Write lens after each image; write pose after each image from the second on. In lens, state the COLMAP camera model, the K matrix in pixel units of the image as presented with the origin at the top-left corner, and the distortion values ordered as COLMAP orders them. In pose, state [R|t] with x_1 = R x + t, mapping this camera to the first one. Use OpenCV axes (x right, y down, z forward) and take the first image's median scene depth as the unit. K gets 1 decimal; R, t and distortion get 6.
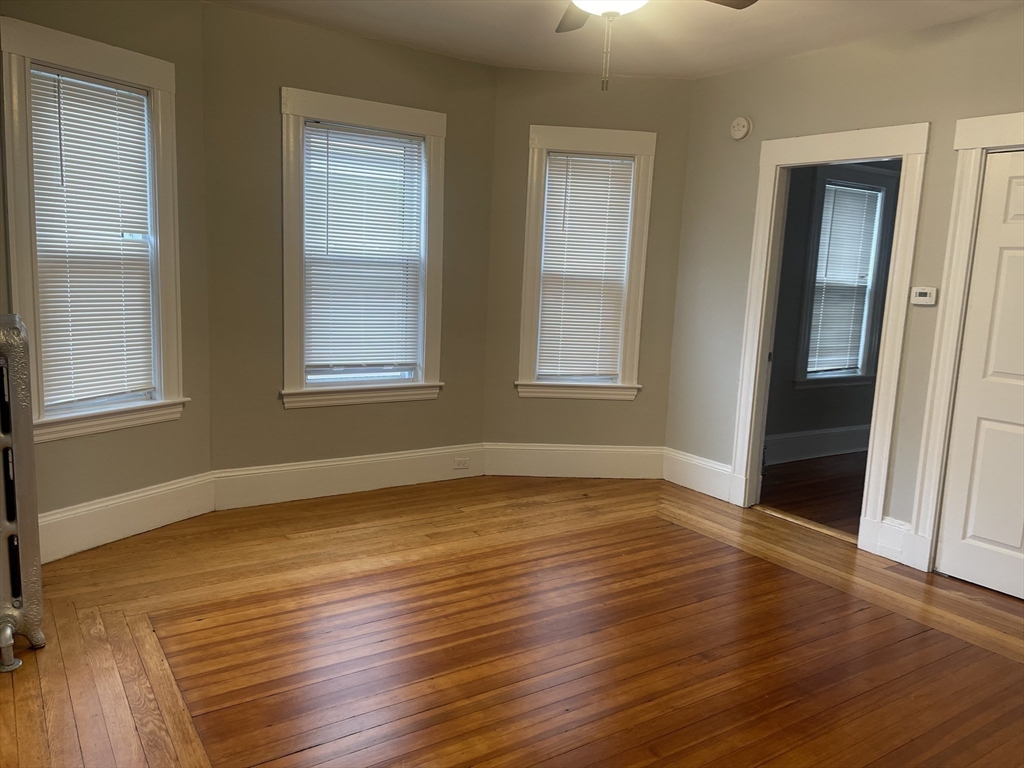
lens RADIAL K [[783.0, 0, 512.0], [0, 783.0, 384.0], [0, 0, 1]] dist [0.003175, 0.002471]
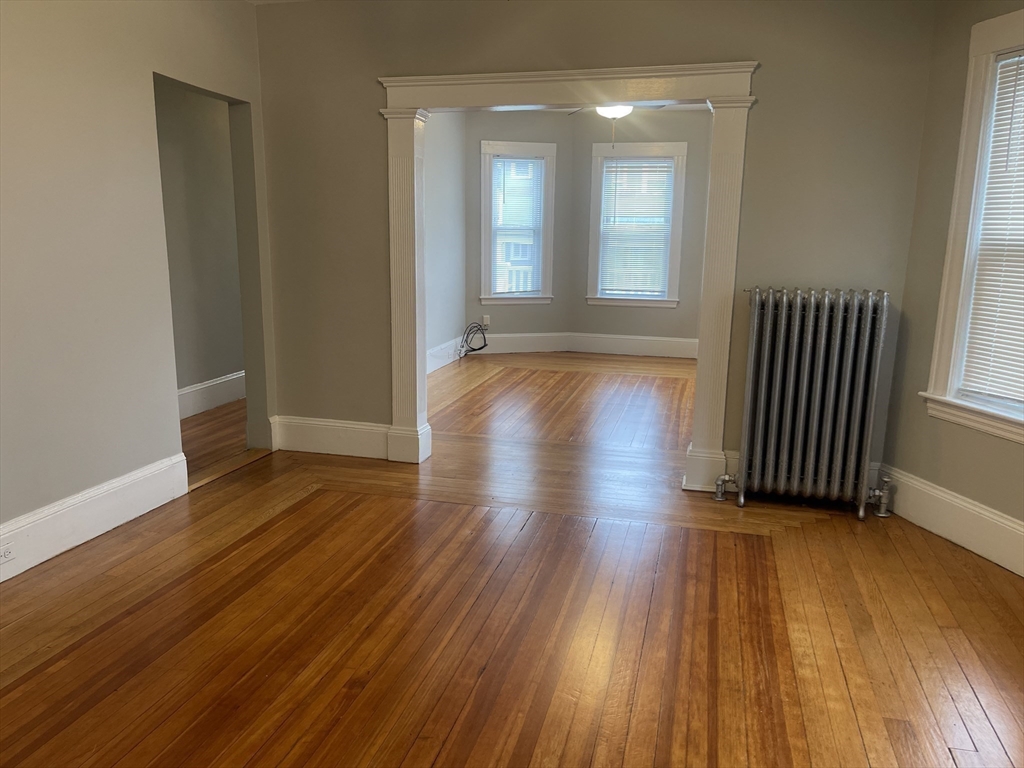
lens RADIAL K [[768.6, 0, 519.7], [0, 768.6, 388.3], [0, 0, 1]] dist [0.079869, -0.103375]
pose [[-0.735171, 0.090905, -0.671759, 0.647540], [-0.140673, 0.948937, 0.282366, -0.223282], [0.663125, 0.302086, -0.684842, 1.610673]]
